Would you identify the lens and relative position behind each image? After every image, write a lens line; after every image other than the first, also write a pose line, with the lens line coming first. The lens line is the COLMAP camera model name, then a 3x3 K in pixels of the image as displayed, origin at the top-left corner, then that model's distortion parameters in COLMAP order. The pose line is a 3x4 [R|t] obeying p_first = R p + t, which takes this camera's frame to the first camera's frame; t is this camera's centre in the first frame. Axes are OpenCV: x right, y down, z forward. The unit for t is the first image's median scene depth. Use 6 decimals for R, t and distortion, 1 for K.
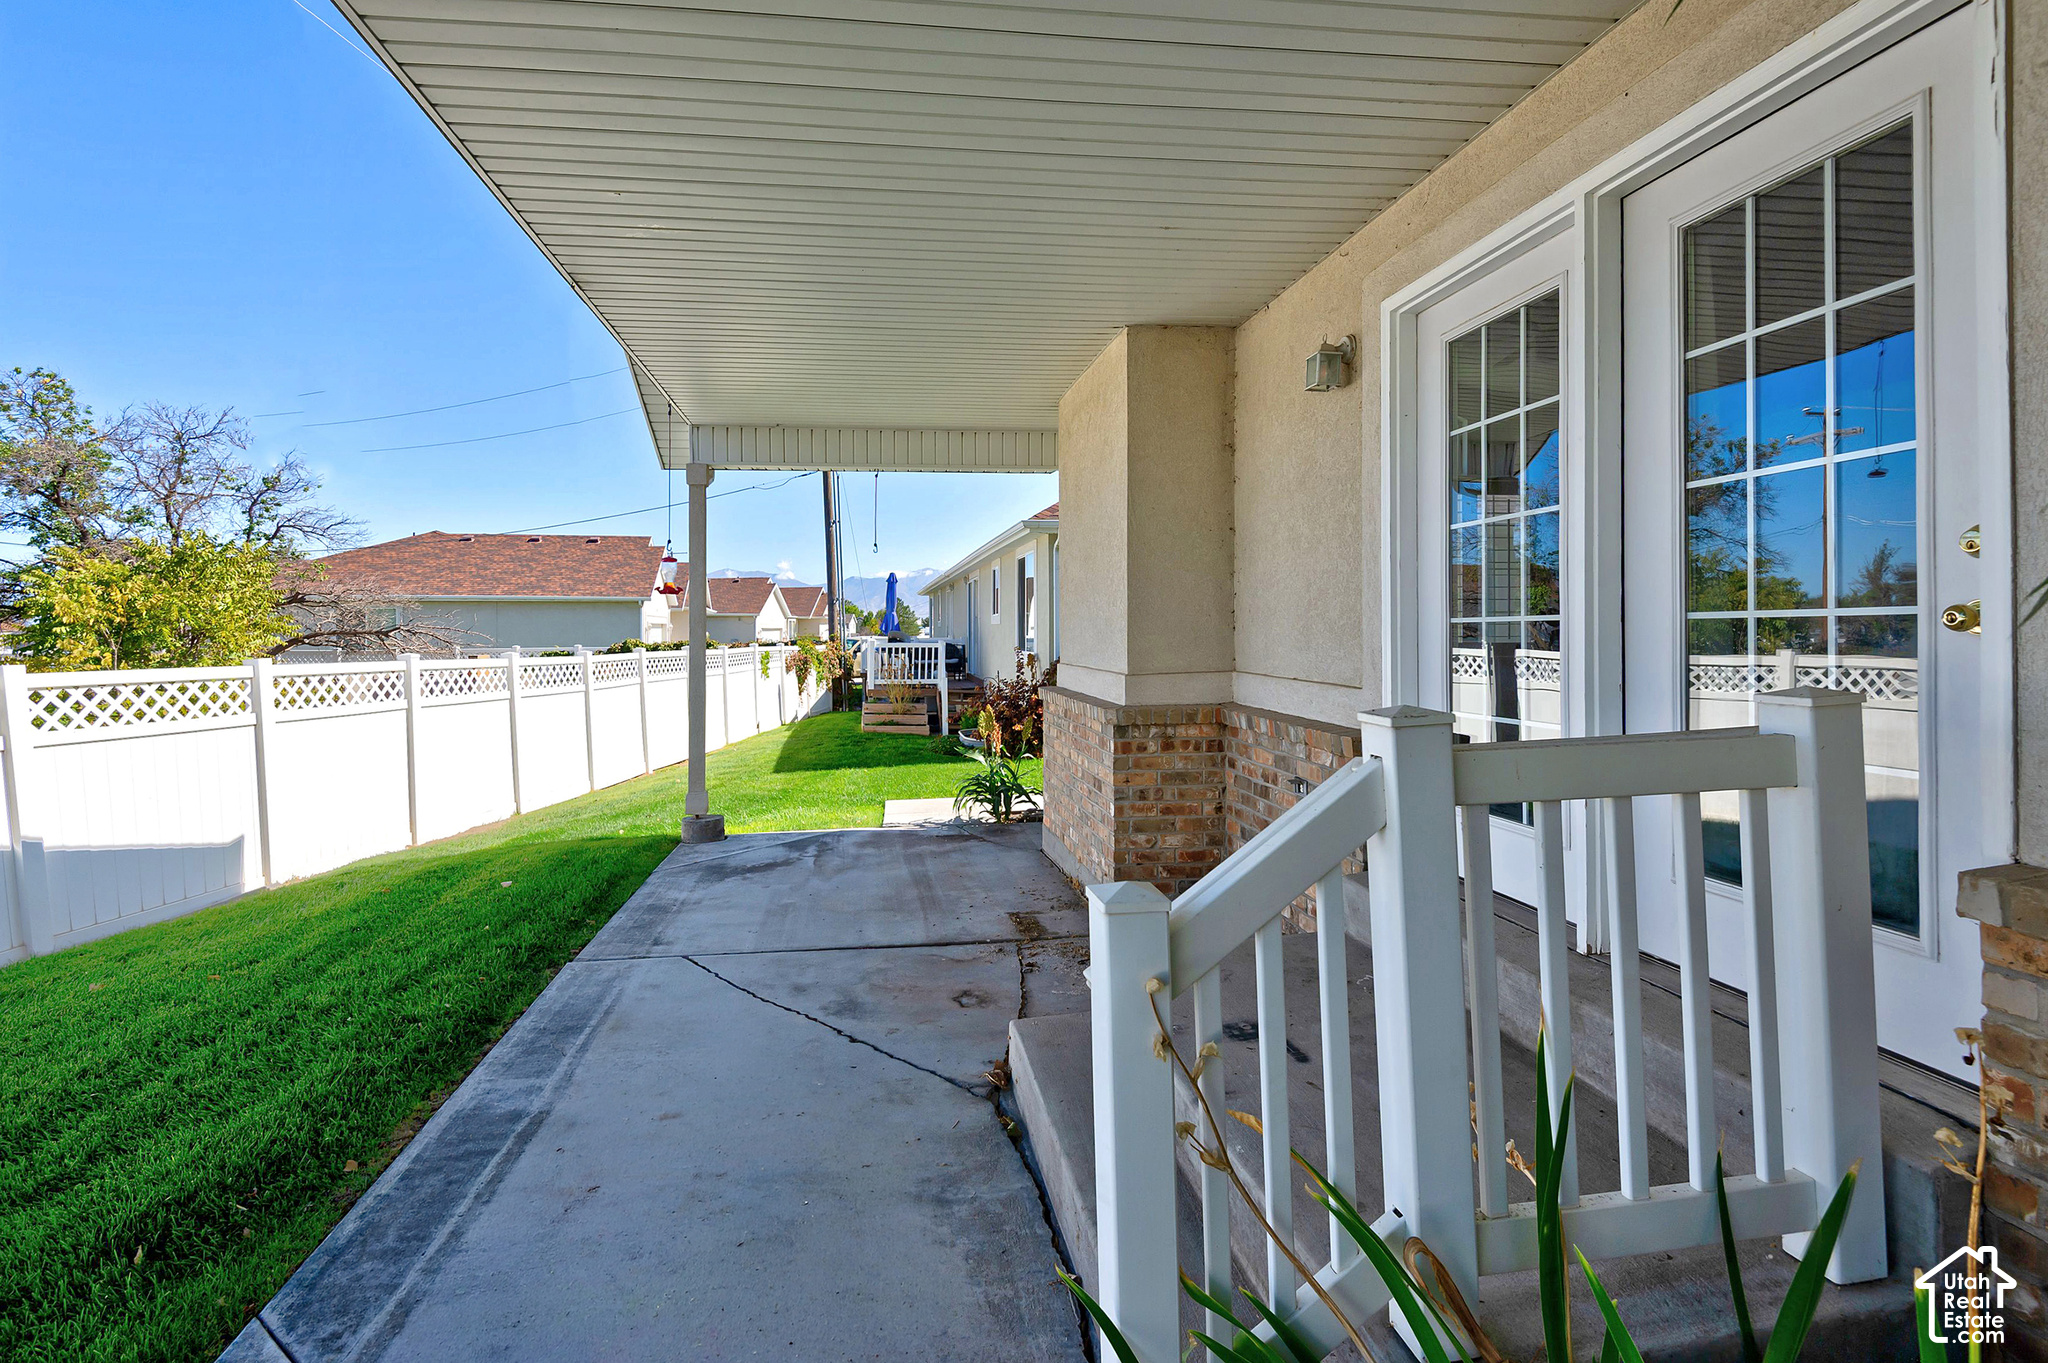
lens RADIAL K [[939.5, 0, 1022.6], [0, 939.5, 614.9], [0, 0, 1]] dist [0.038508, -0.016439]
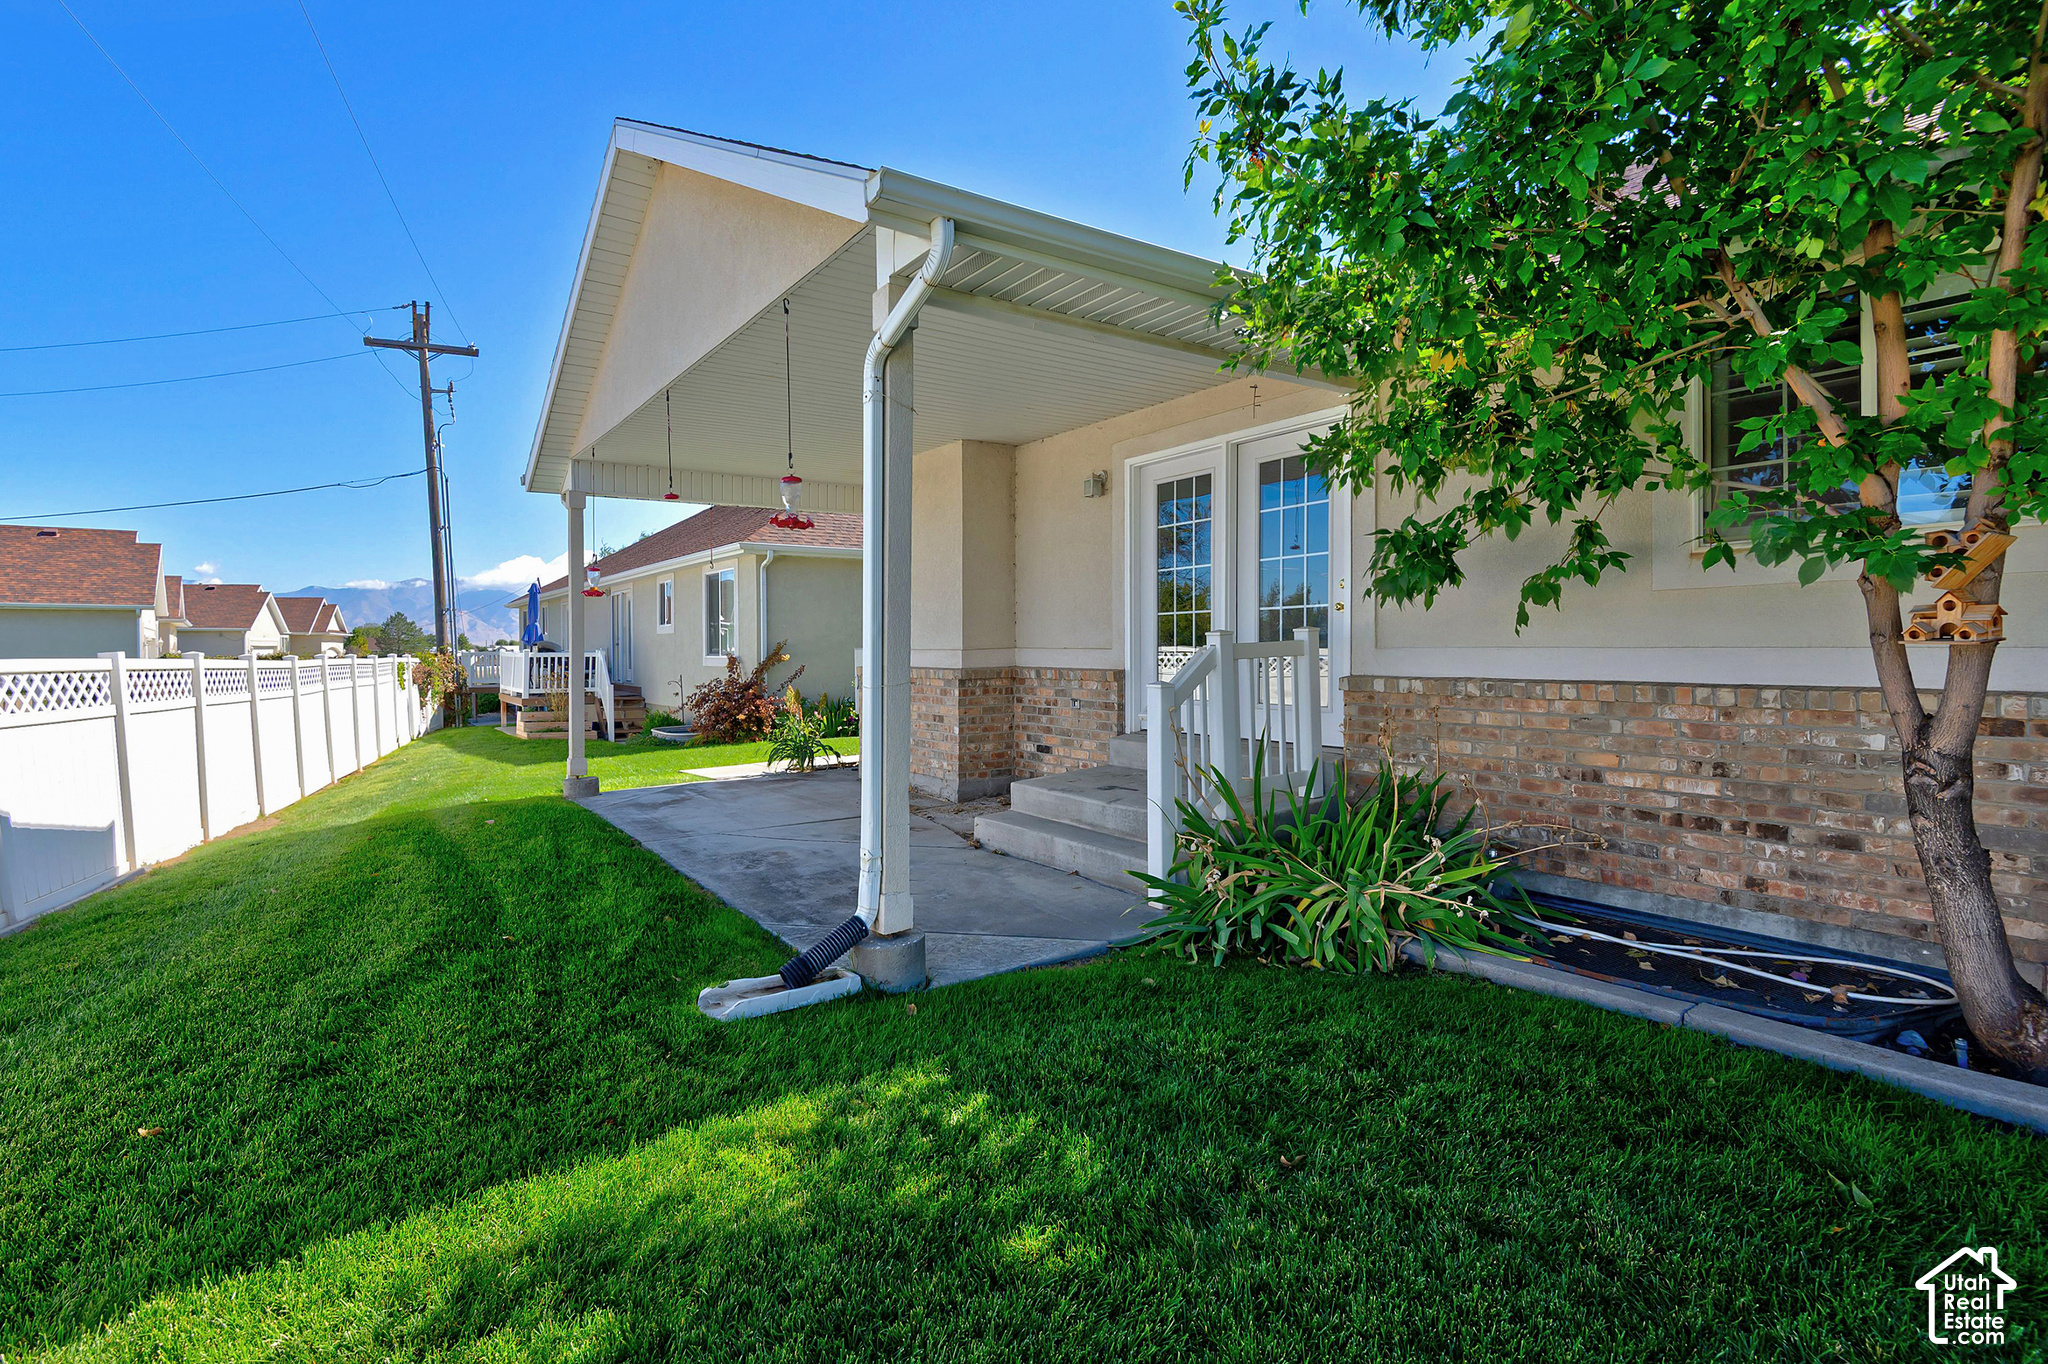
lens RADIAL K [[973.8, 0, 1035.7], [0, 973.8, 679.7], [0, 0, 1]] dist [0.027907, -0.019833]
pose [[0.857848, -0.021919, 0.513436, -0.668545], [0.000885, 0.999151, 0.041177, 0.045509], [-0.513903, -0.034869, 0.857139, -0.550786]]
